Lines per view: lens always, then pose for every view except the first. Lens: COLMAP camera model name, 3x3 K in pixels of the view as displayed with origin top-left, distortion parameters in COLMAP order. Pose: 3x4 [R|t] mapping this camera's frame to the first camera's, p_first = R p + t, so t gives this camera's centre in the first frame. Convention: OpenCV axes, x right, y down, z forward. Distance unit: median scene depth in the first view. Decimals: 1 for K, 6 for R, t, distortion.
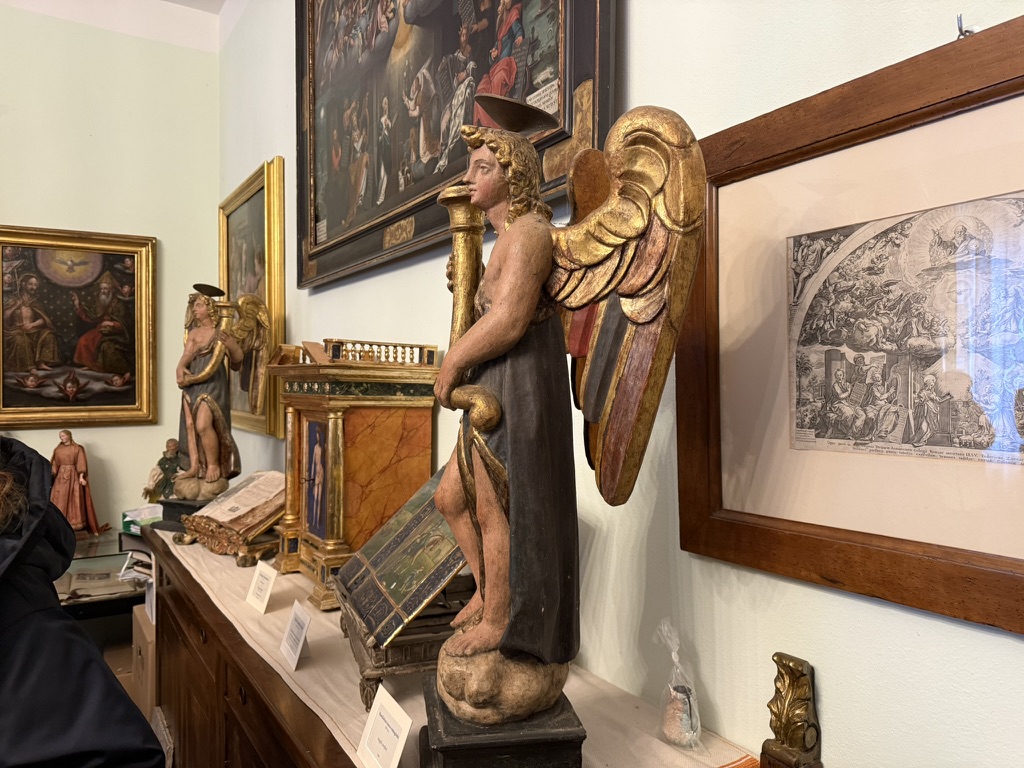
lens RADIAL K [[724.8, 0, 512.0], [0, 724.8, 384.0], [0, 0, 1]] dist [-0.004964, -0.002881]
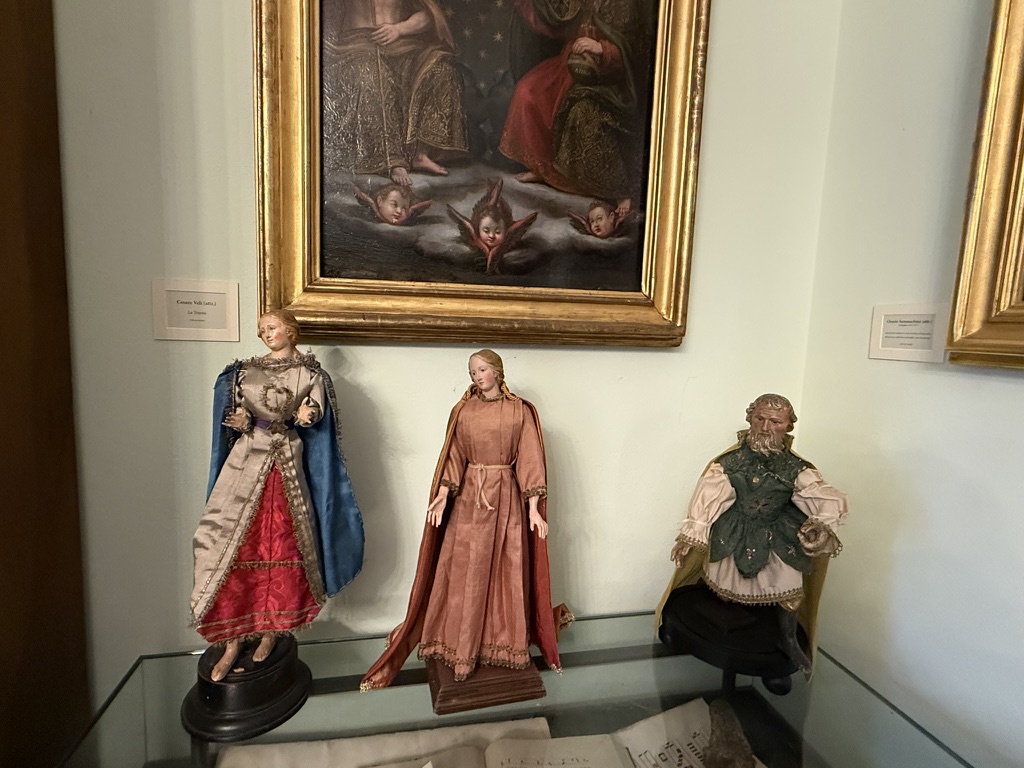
lens RADIAL K [[518.5, 0, 512.0], [0, 518.5, 384.0], [0, 0, 1]] dist [0.000050, -0.000023]
pose [[0.939033, 0.074731, -0.335608, -0.513169], [-0.039560, 0.993094, 0.110447, 0.051158], [0.341544, -0.090437, 0.935505, 0.765956]]
